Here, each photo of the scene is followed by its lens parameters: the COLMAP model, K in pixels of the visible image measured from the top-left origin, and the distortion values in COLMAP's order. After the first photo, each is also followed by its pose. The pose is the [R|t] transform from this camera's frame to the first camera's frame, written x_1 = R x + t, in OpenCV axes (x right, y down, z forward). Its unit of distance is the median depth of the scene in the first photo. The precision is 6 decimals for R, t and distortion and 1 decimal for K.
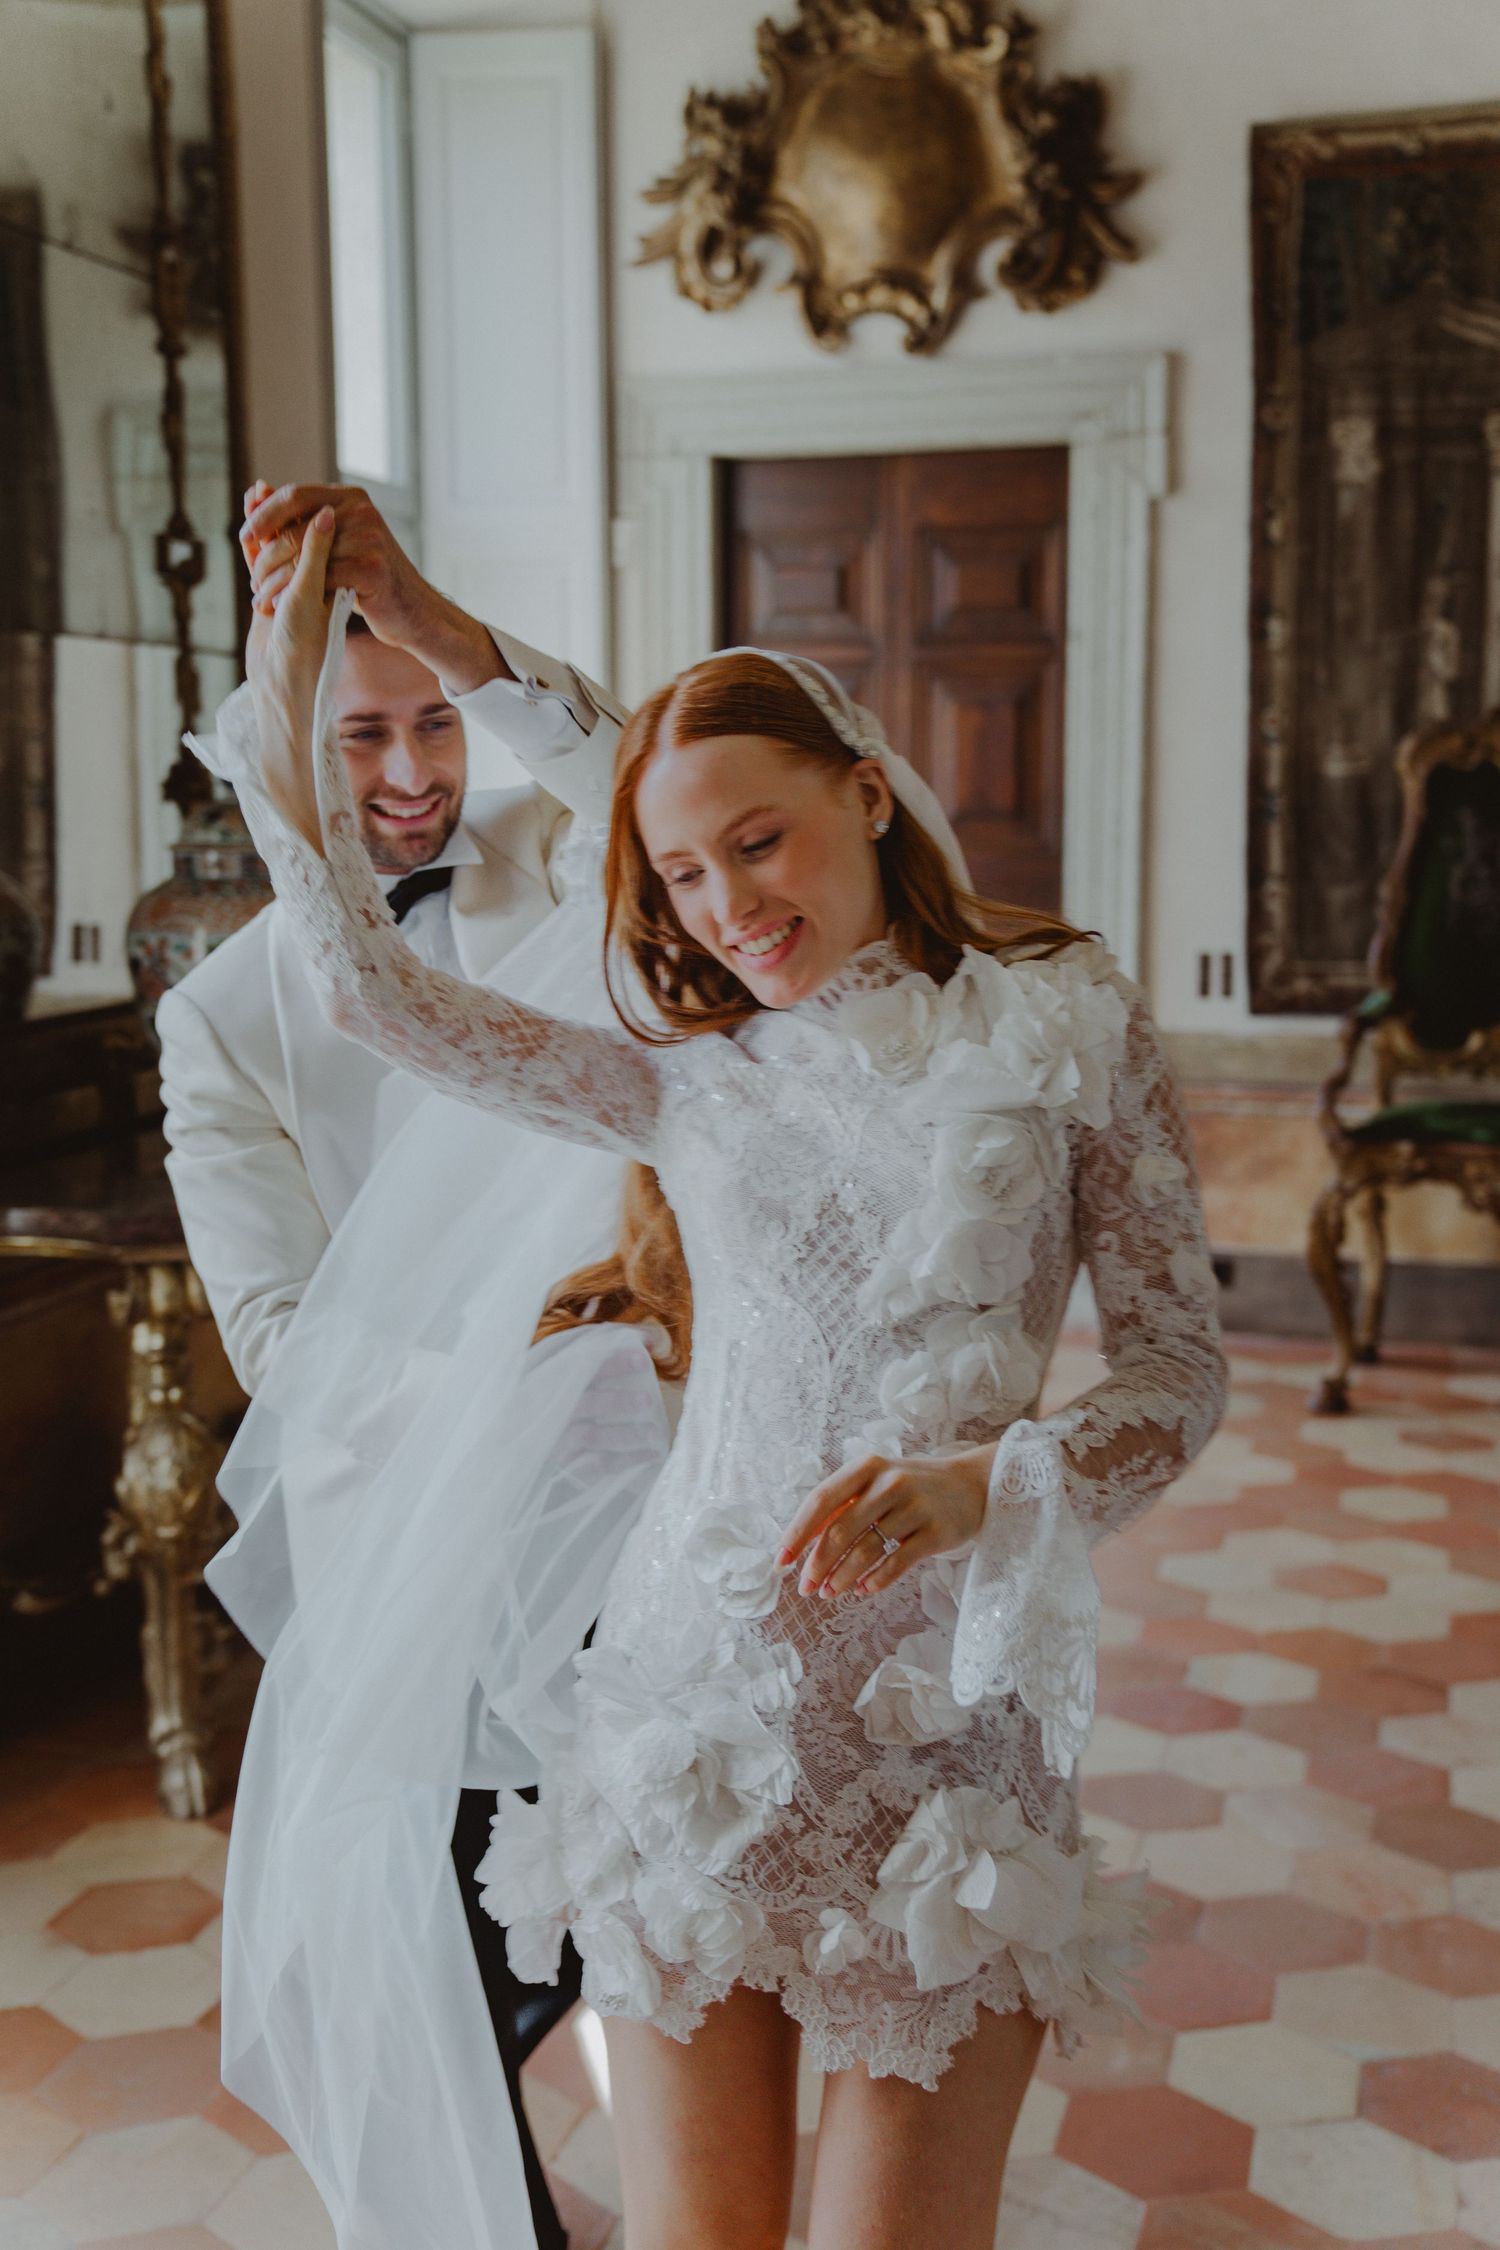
lens RADIAL K [[2417.8, 0, 748.5], [0, 2417.8, 1129.8], [0, 0, 1]] dist [0.078334, 0.000000]
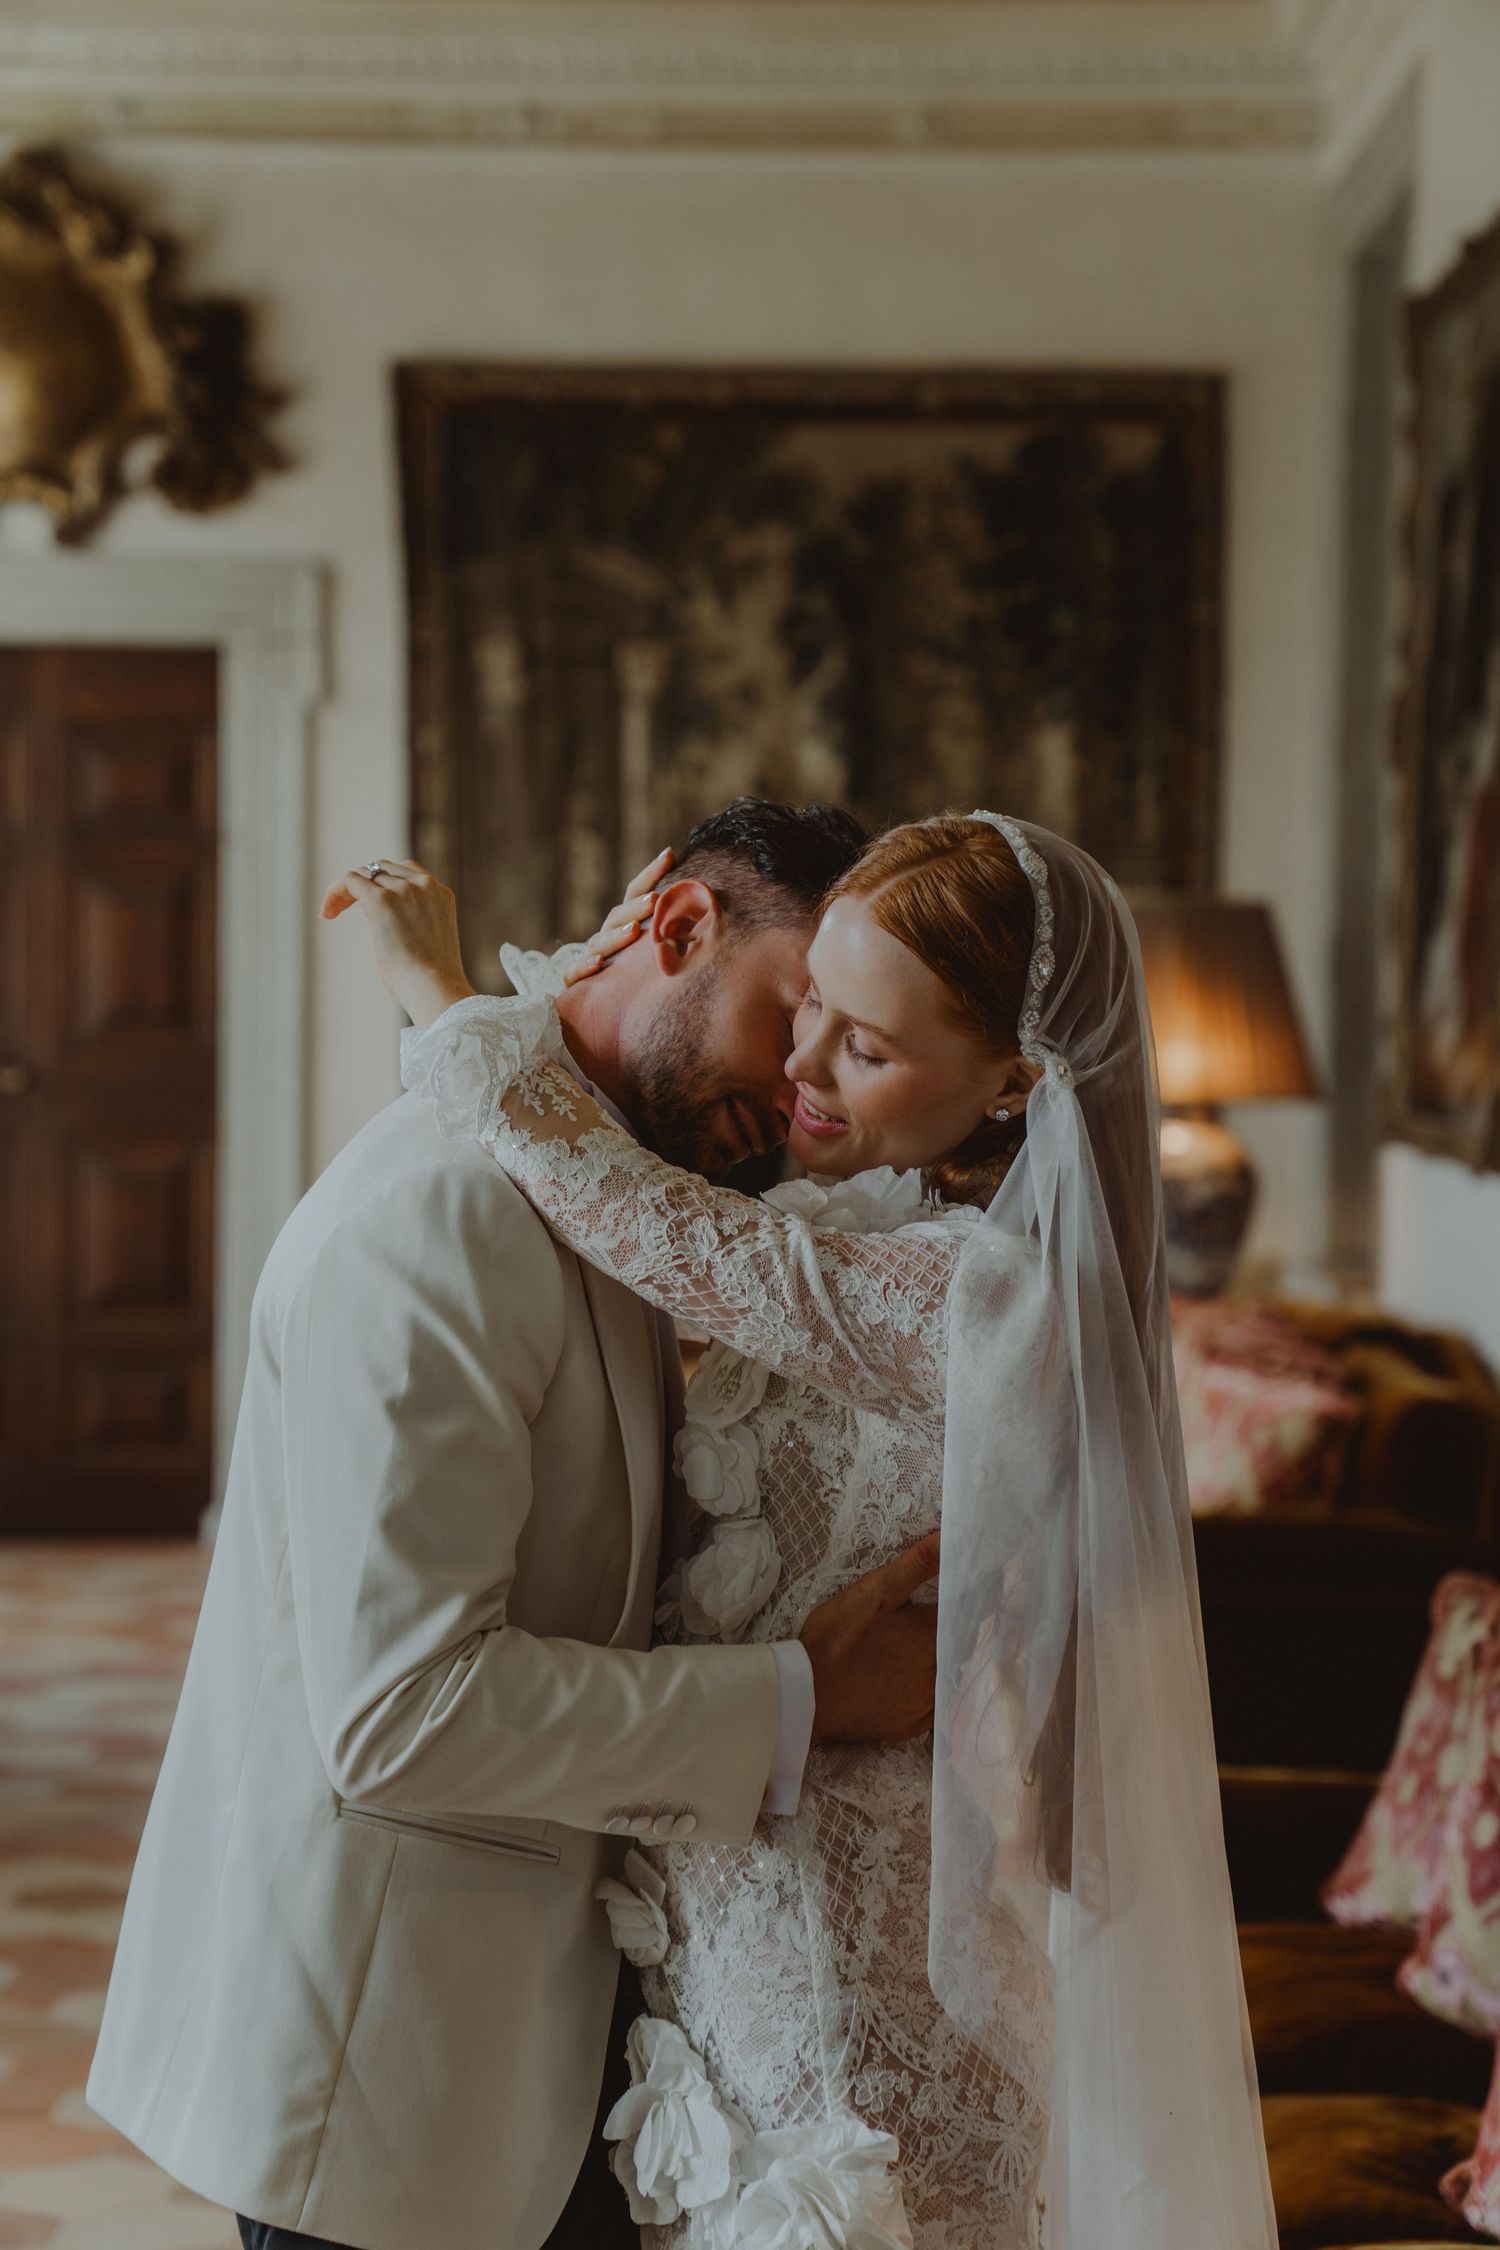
lens RADIAL K [[4582.1, 0, 744.9], [0, 4582.1, 1131.4], [0, 0, 1]] dist [0.469674, 0.000000]
pose [[0.973713, 0.009240, 0.227593, -0.088605], [0.015321, 0.994257, -0.105914, 0.117489], [-0.227265, 0.106617, 0.967979, -0.852204]]
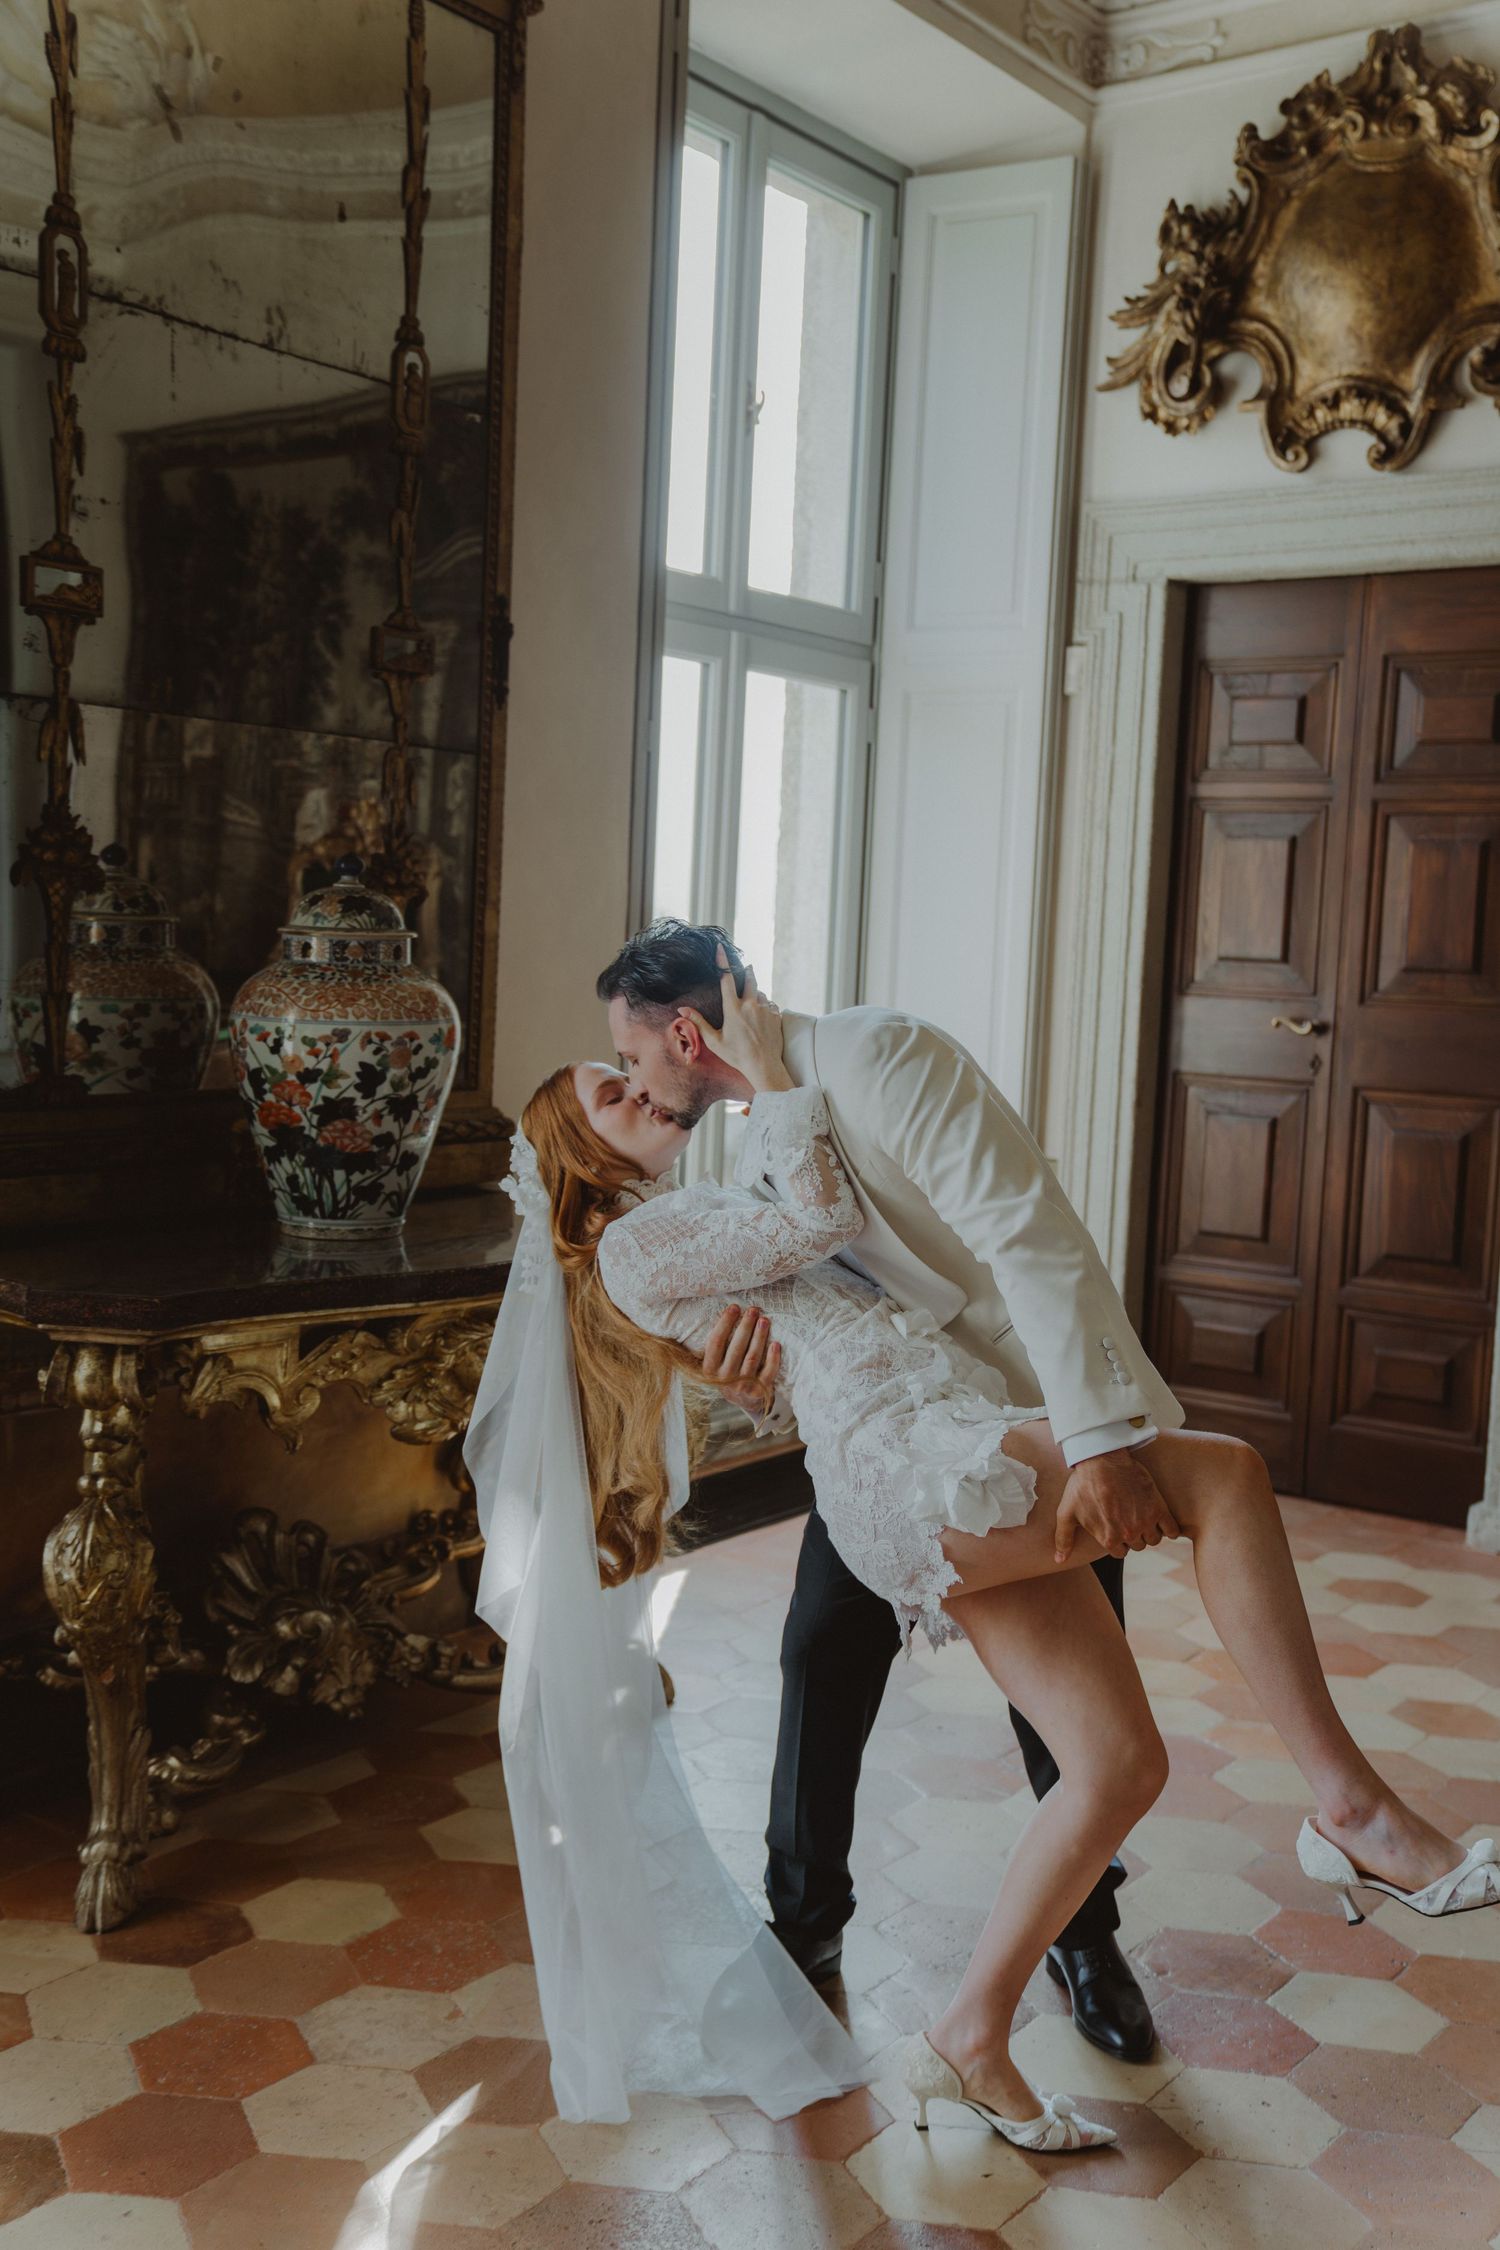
lens RADIAL K [[2286.4, 0, 766.6], [0, 2286.4, 1116.1], [0, 0, 1]] dist [0.075193, 0.000000]
pose [[0.935641, 0.076494, -0.344564, 0.171013], [-0.098366, 0.994067, -0.046422, -0.010461], [0.338969, 0.077327, 0.937614, 0.119140]]
